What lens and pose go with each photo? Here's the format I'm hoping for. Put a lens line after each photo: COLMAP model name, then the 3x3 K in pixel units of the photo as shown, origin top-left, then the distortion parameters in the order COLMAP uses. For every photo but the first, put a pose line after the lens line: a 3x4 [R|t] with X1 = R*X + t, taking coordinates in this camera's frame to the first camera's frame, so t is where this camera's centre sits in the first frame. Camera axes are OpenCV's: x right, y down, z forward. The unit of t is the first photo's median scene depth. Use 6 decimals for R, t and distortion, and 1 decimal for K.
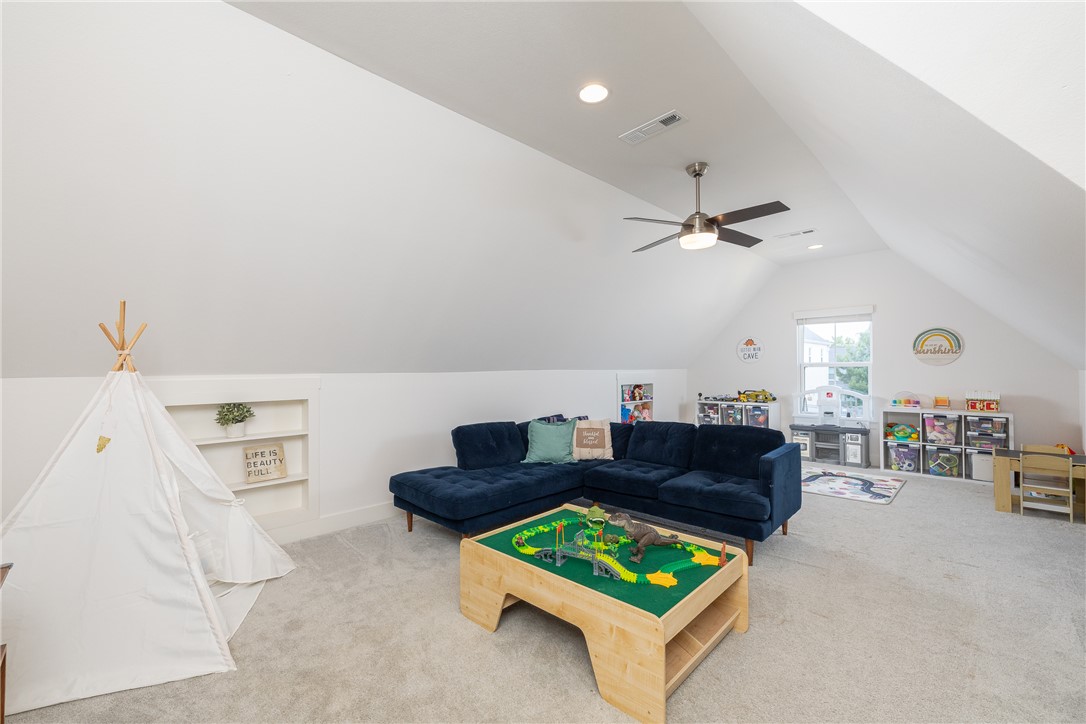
lens RADIAL K [[452.6, 0, 543.0], [0, 452.6, 362.0], [0, 0, 1]] dist [0.001682, 0.000733]
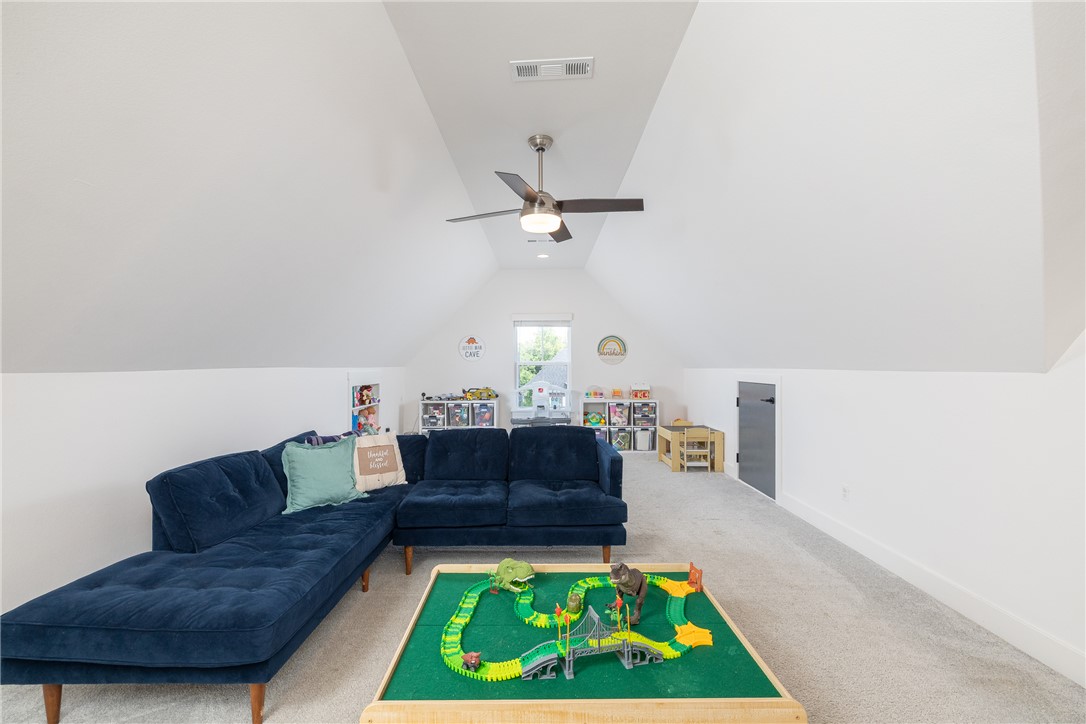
lens RADIAL K [[452.6, 0, 543.0], [0, 452.6, 362.0], [0, 0, 1]] dist [0.001682, 0.000733]
pose [[0.725668, 0.010096, 0.687970, -0.171040], [-0.013268, 0.999912, -0.000679, 0.003813], [-0.687917, -0.008636, 0.725738, 0.225170]]
